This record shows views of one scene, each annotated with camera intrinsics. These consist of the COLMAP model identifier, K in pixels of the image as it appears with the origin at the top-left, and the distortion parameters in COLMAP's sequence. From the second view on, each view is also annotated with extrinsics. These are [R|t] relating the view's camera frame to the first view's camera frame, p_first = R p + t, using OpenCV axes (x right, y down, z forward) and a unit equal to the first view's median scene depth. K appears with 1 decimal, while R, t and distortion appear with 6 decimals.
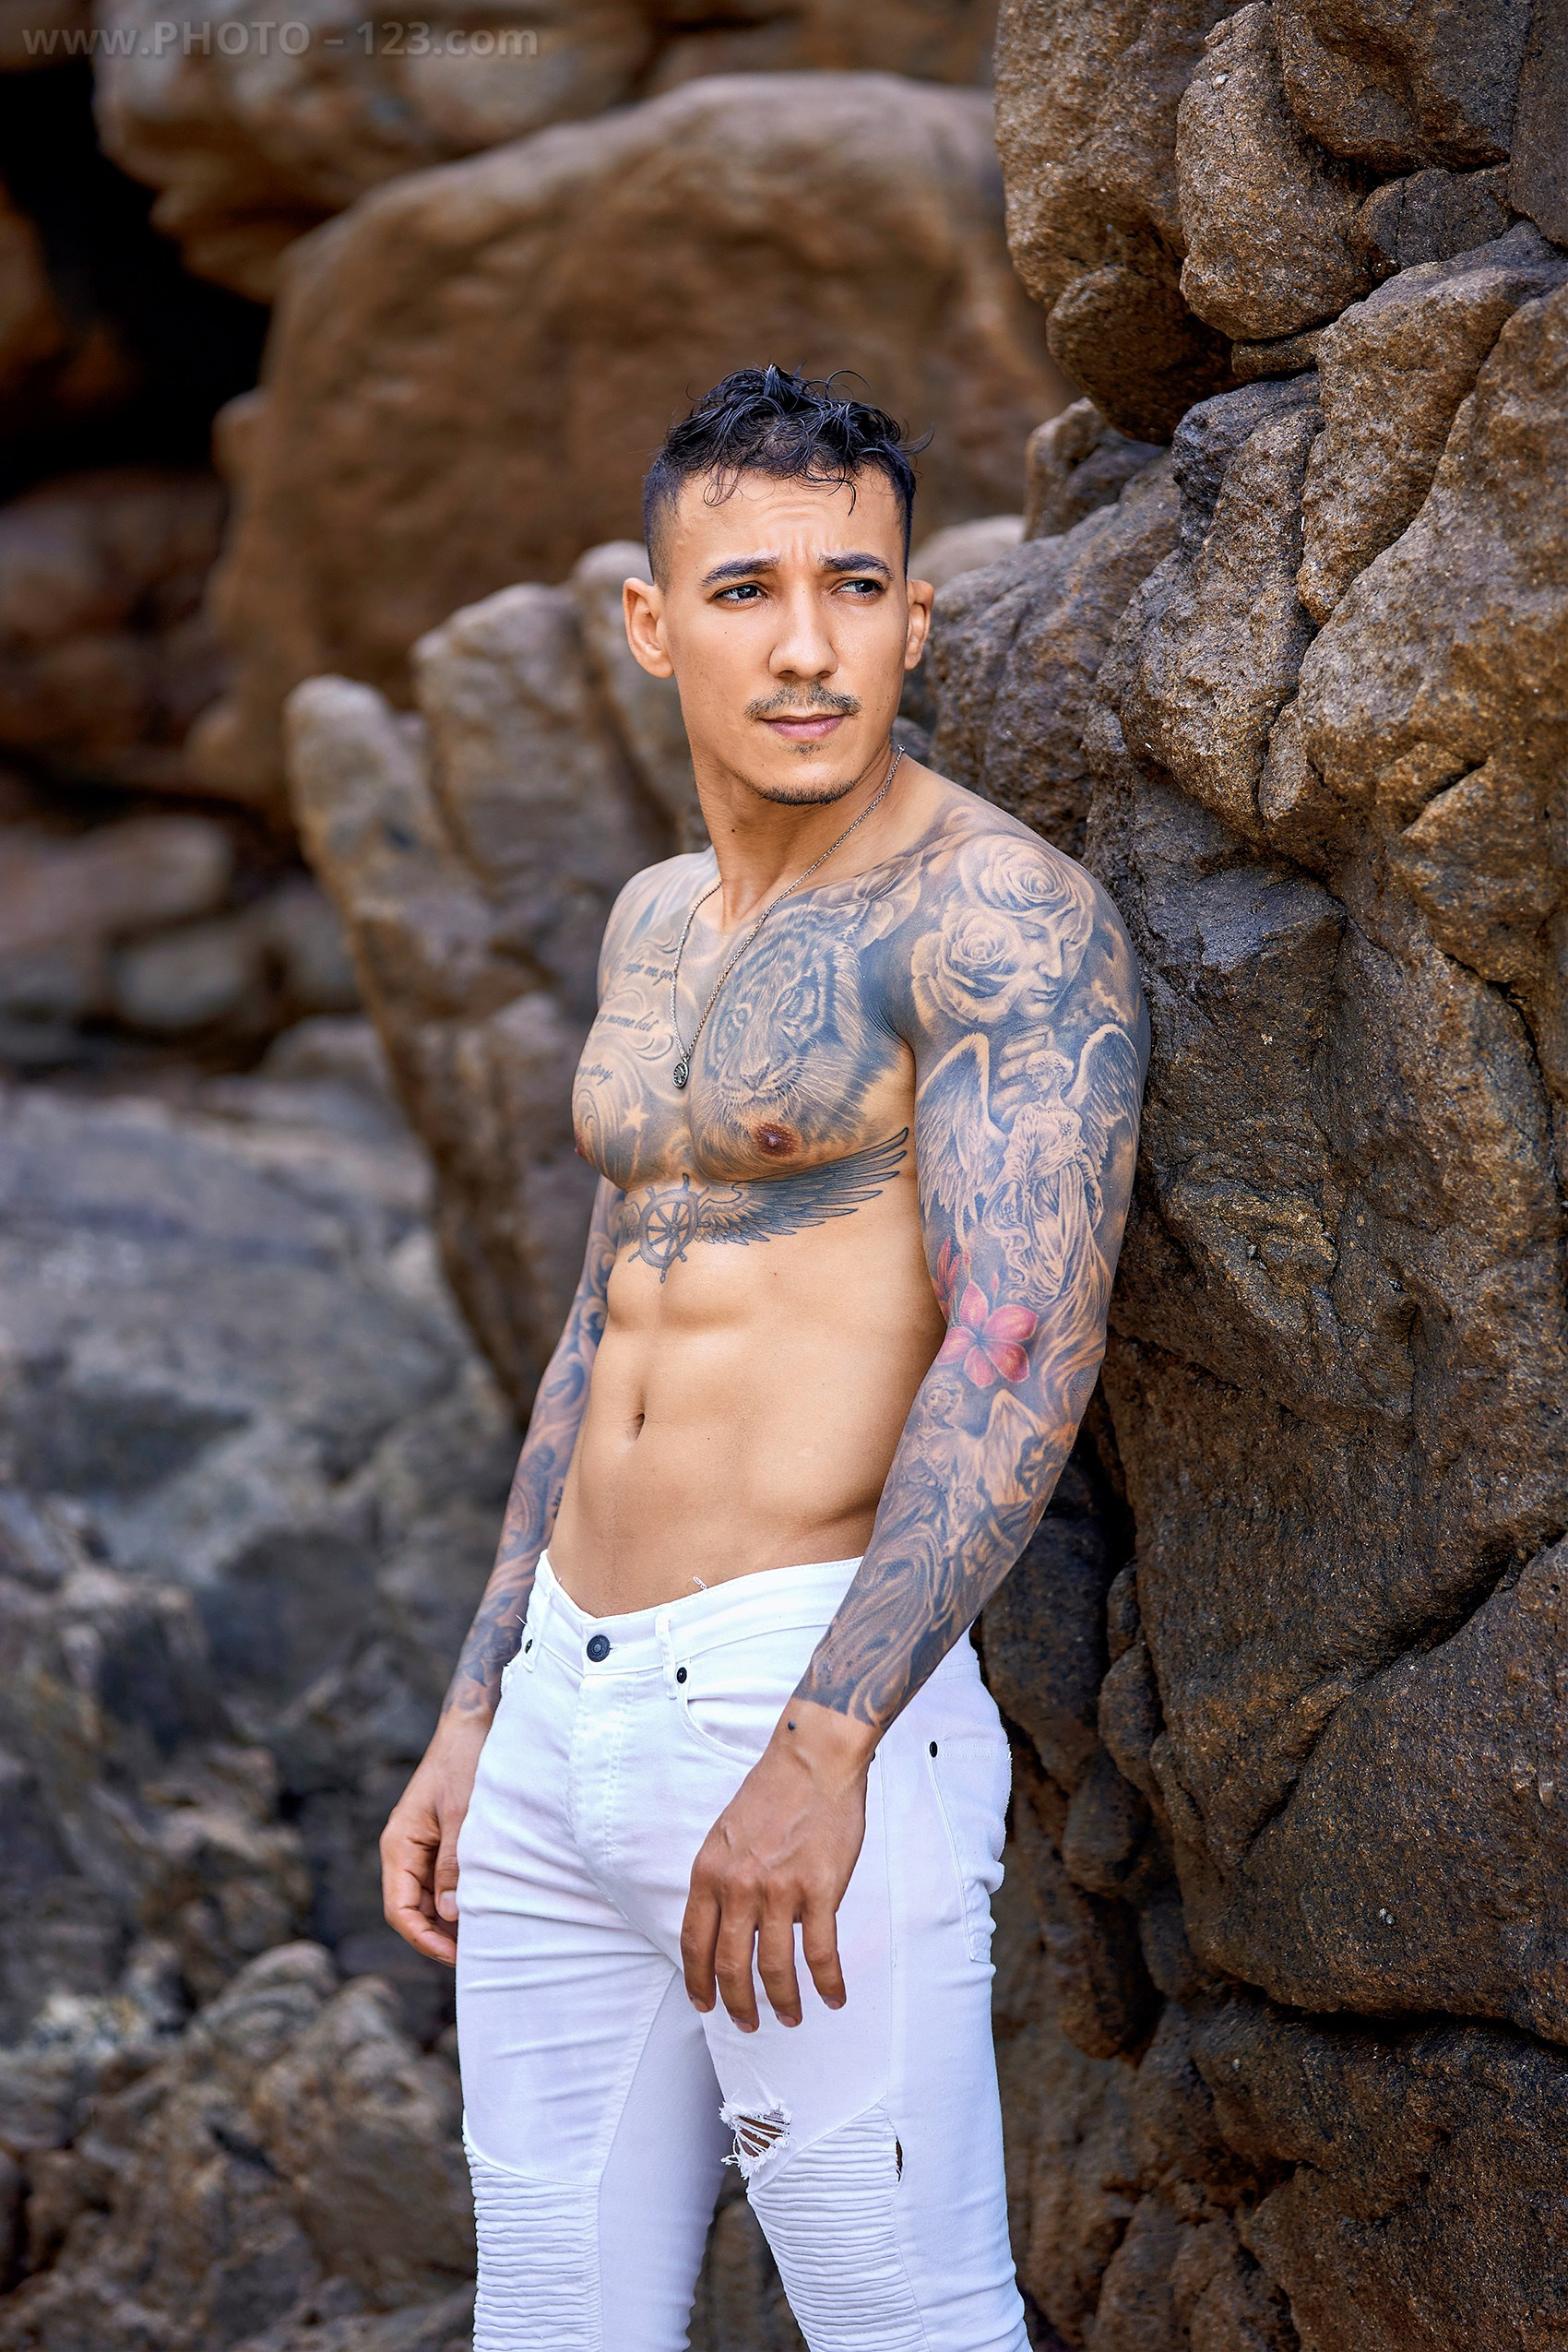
lens RADIAL K [[9652.5, 0, 784.0], [0, 9652.5, 1176.0], [0, 0, 1]] dist [0.193928, 2.495757]
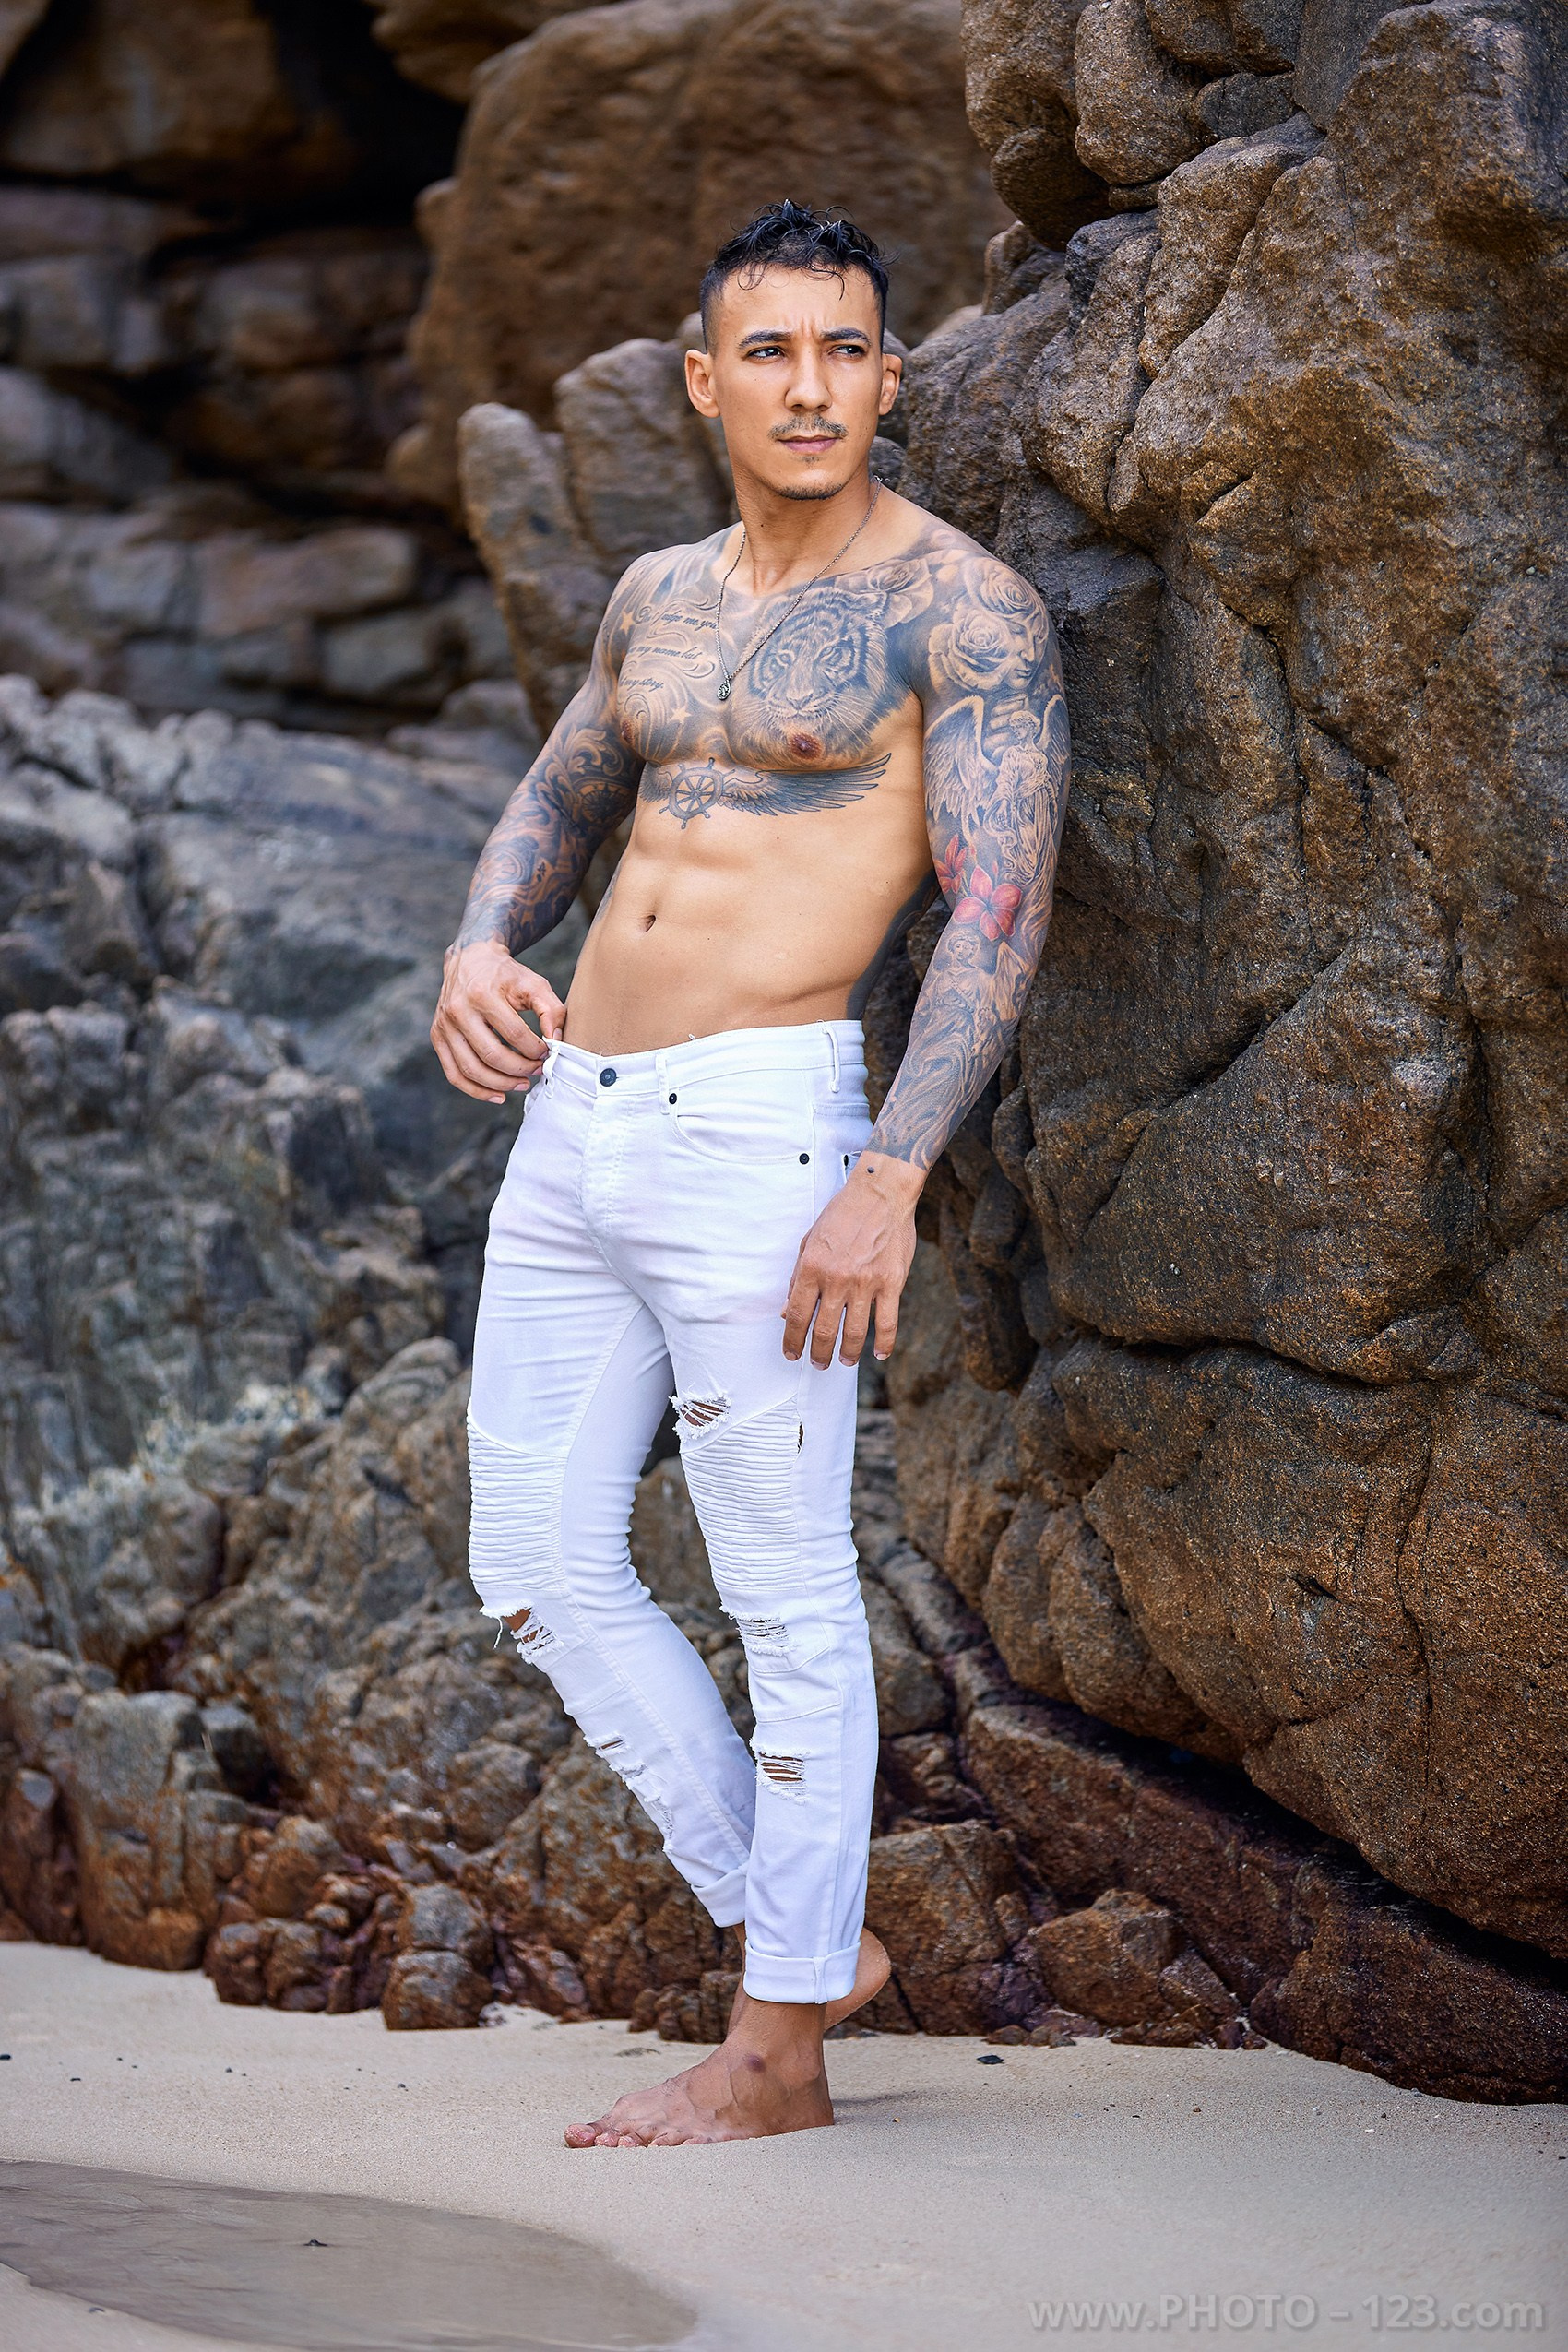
lens RADIAL K [[14505.6, 0, 784.0], [0, 14505.6, 1176.0], [0, 0, 1]] dist [-0.042498, 24.149082]
pose [[0.998791, 0.035648, -0.033847, 0.074672], [-0.035809, 0.999350, -0.004178, 0.071589], [0.033676, 0.005385, 0.999418, -1.149866]]
